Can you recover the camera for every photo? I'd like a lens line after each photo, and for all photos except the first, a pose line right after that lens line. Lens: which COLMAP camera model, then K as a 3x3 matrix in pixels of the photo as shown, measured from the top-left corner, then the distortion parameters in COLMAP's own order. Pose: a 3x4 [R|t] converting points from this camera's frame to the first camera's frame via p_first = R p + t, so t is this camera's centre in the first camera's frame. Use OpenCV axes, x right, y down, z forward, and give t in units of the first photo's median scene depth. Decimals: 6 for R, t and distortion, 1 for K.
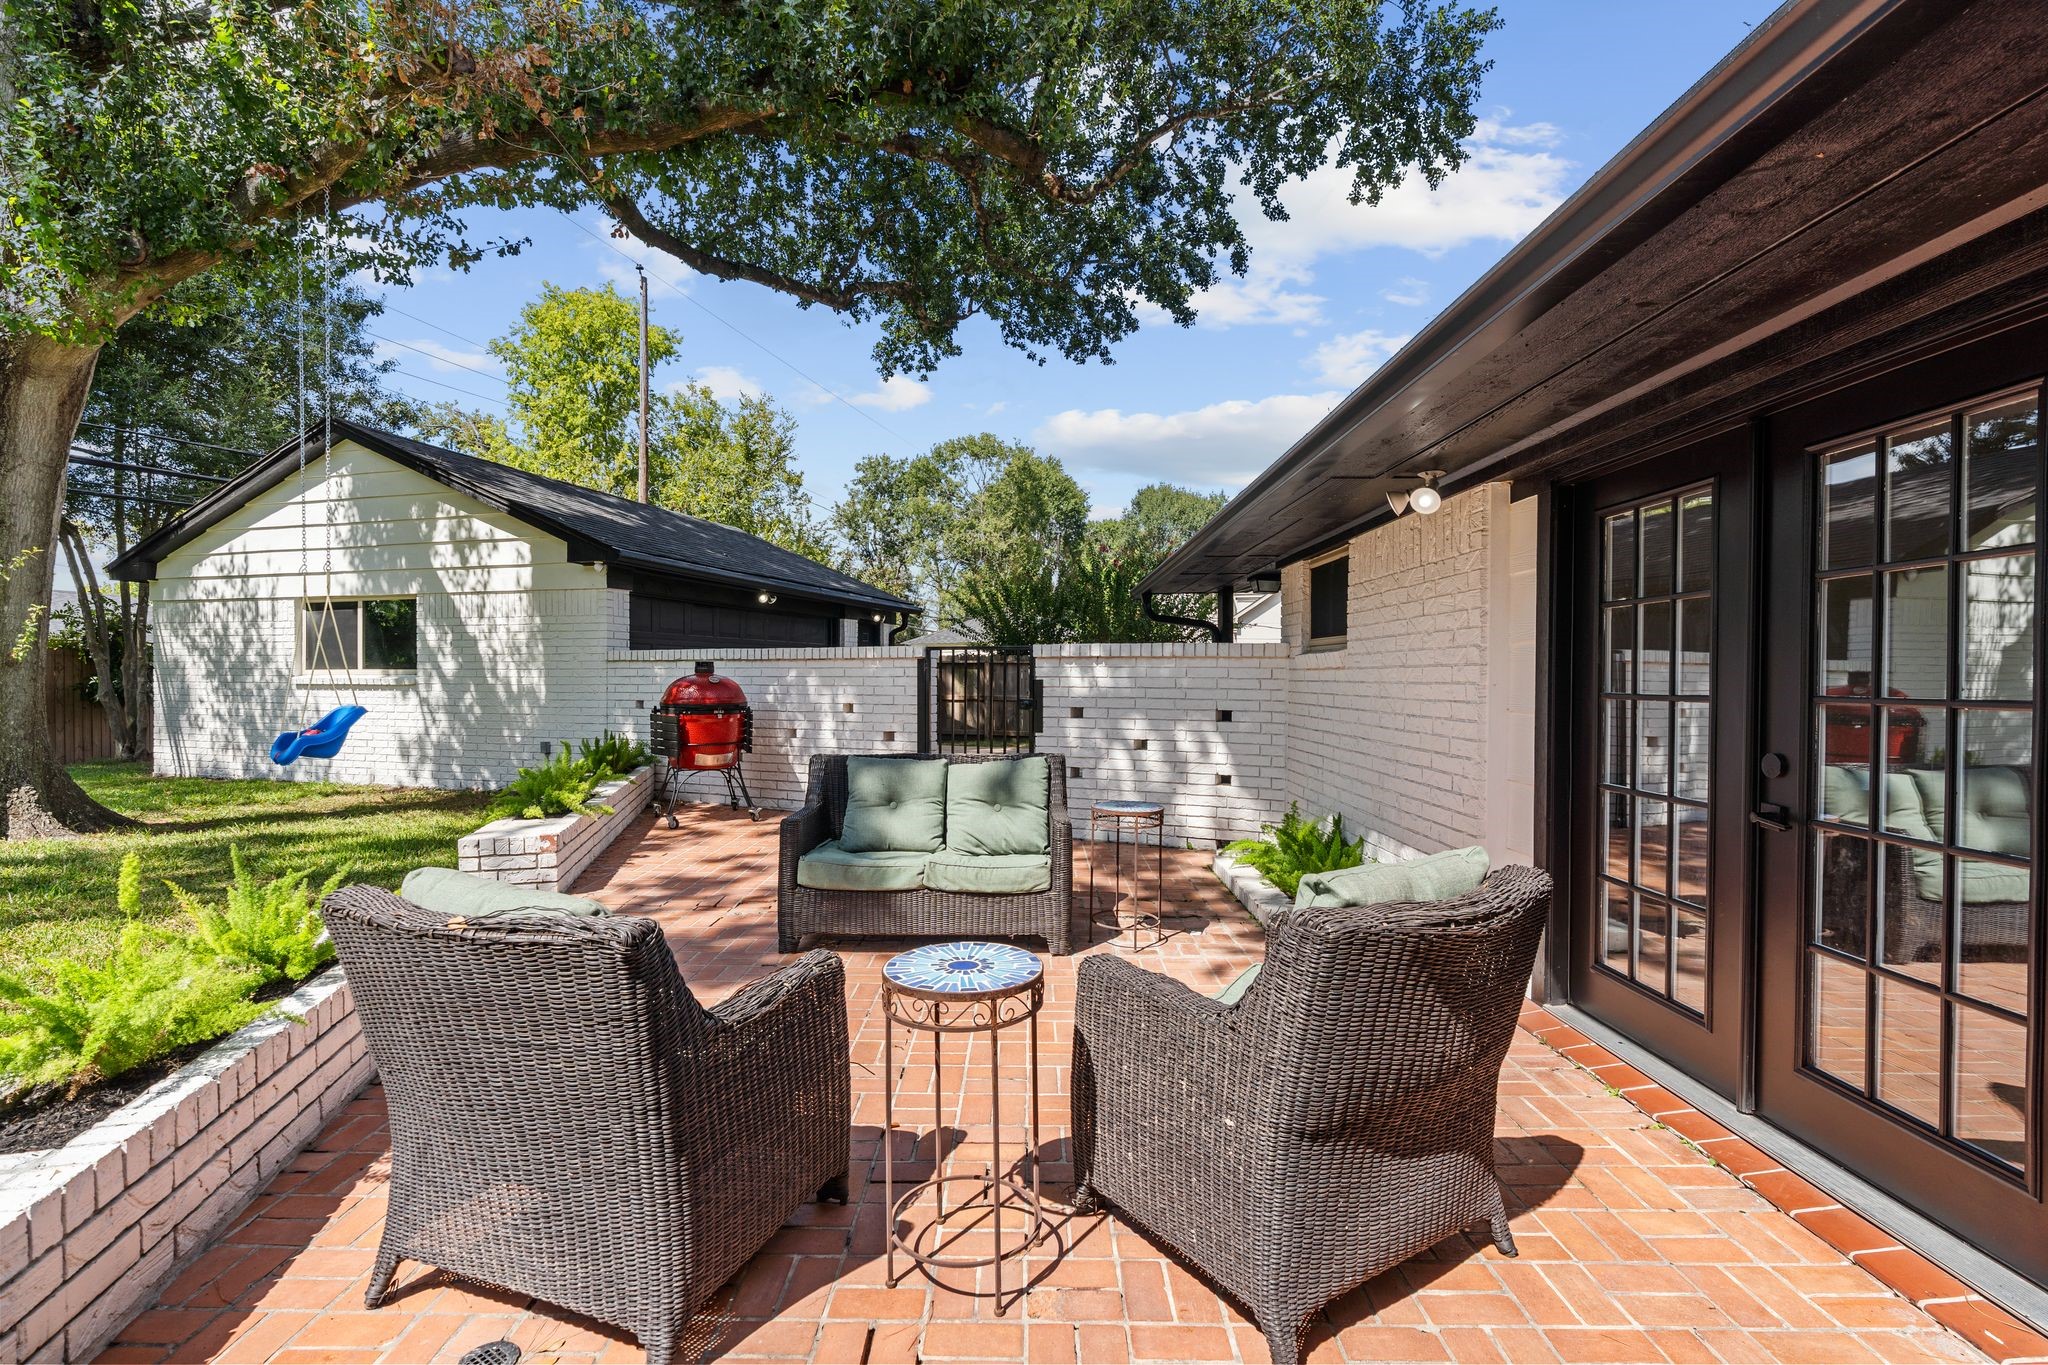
lens RADIAL K [[927.1, 0, 1020.4], [0, 927.1, 688.7], [0, 0, 1]] dist [-0.005598, 0.002647]
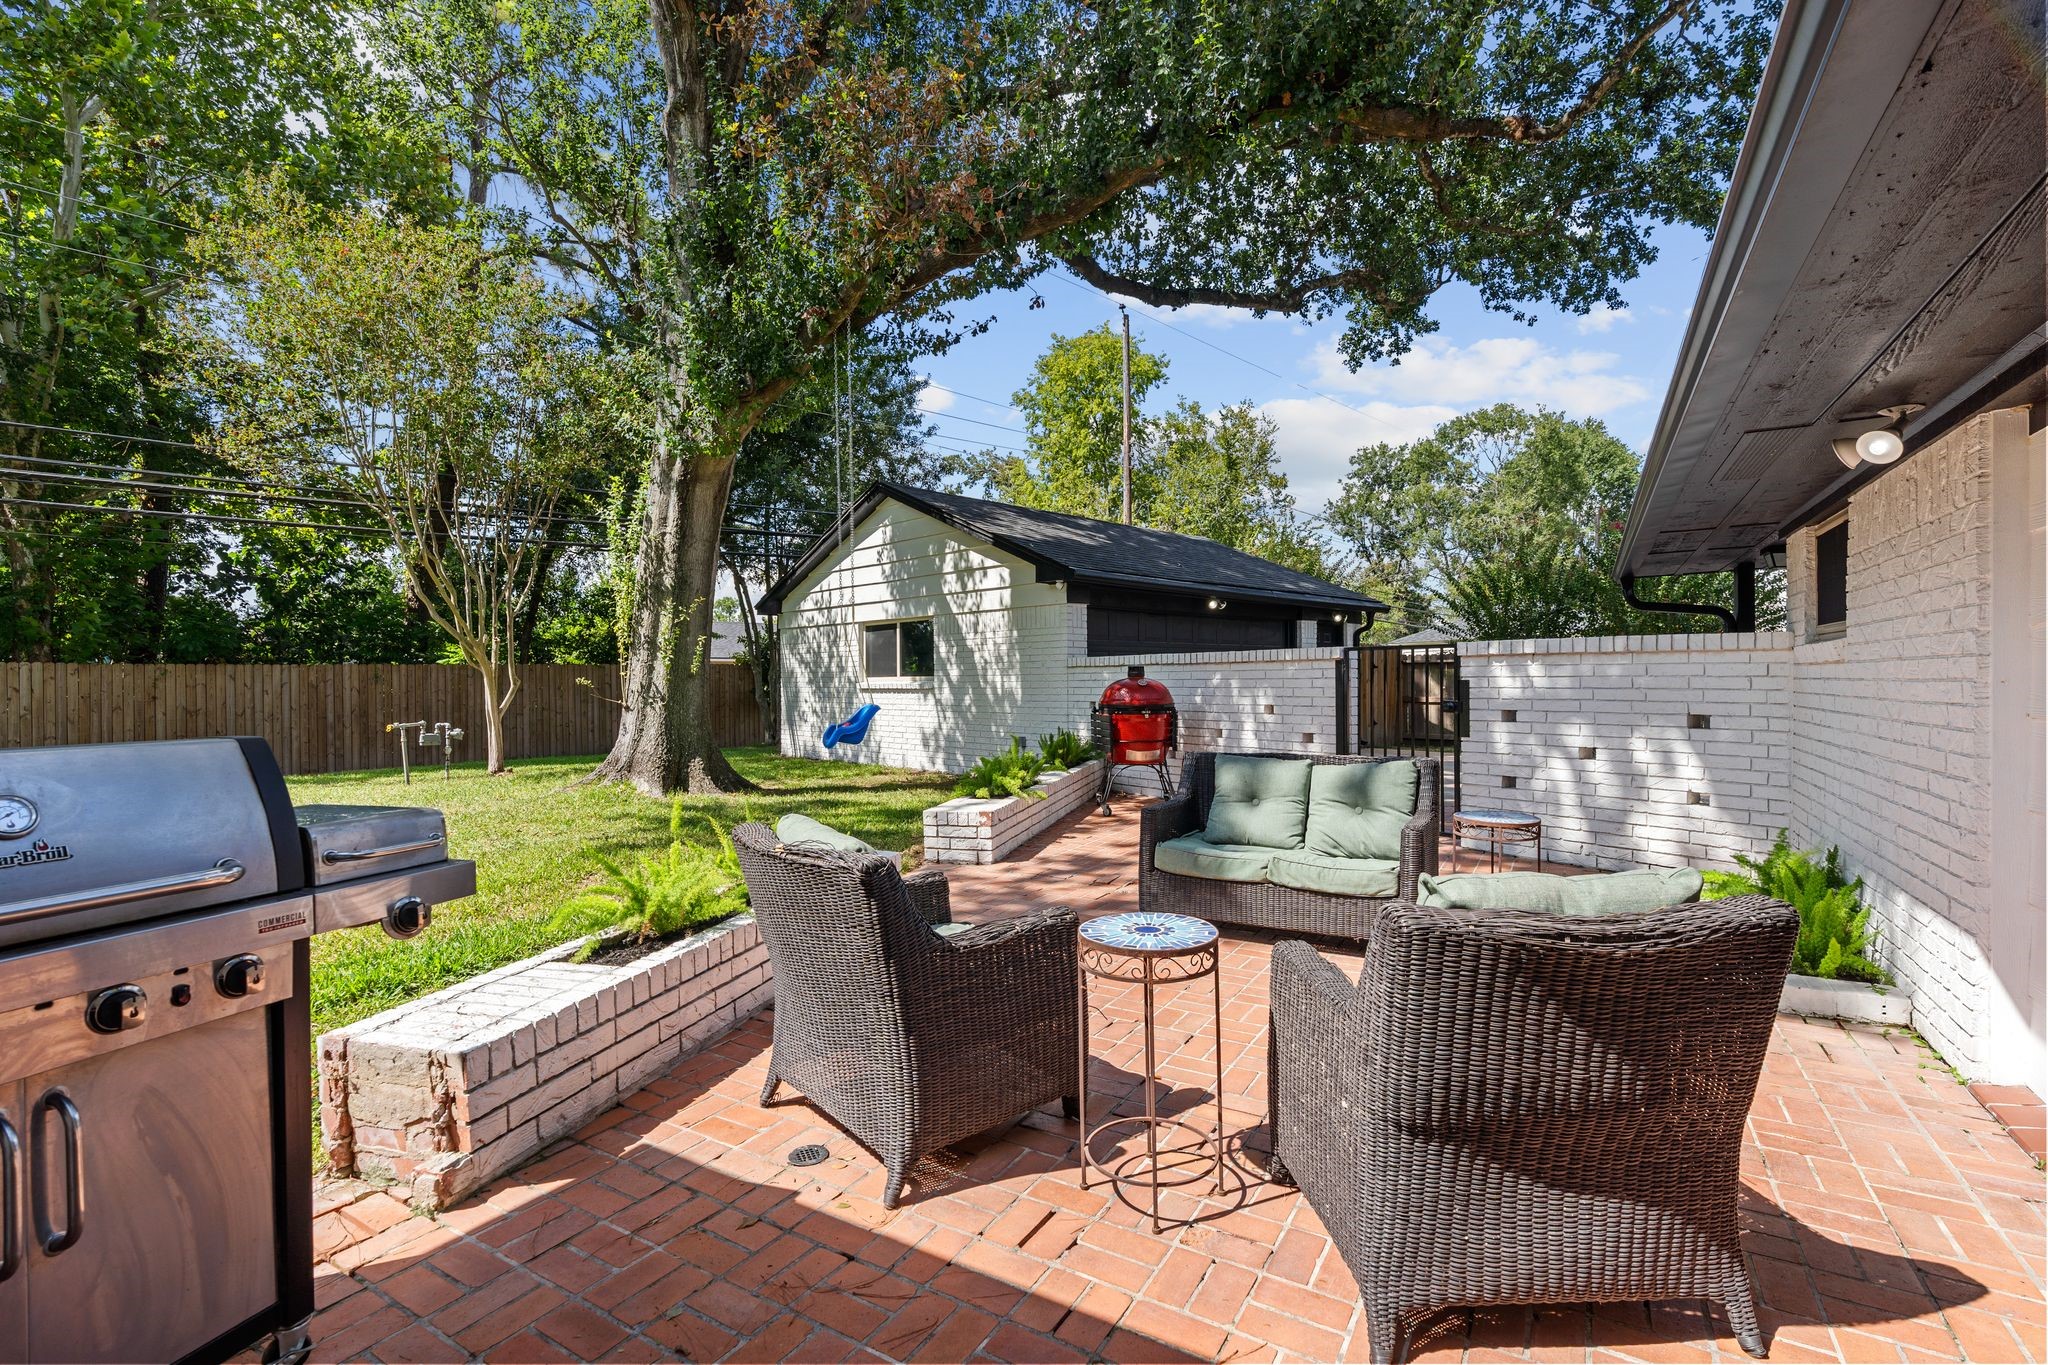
lens RADIAL K [[927.1, 0, 1019.1], [0, 927.1, 688.1], [0, 0, 1]] dist [-0.005598, 0.002647]
pose [[0.862784, -0.004695, -0.505551, 0.112910], [0.003079, 0.999987, -0.004032, 0.000834], [0.505564, 0.001922, 0.862787, -0.021720]]
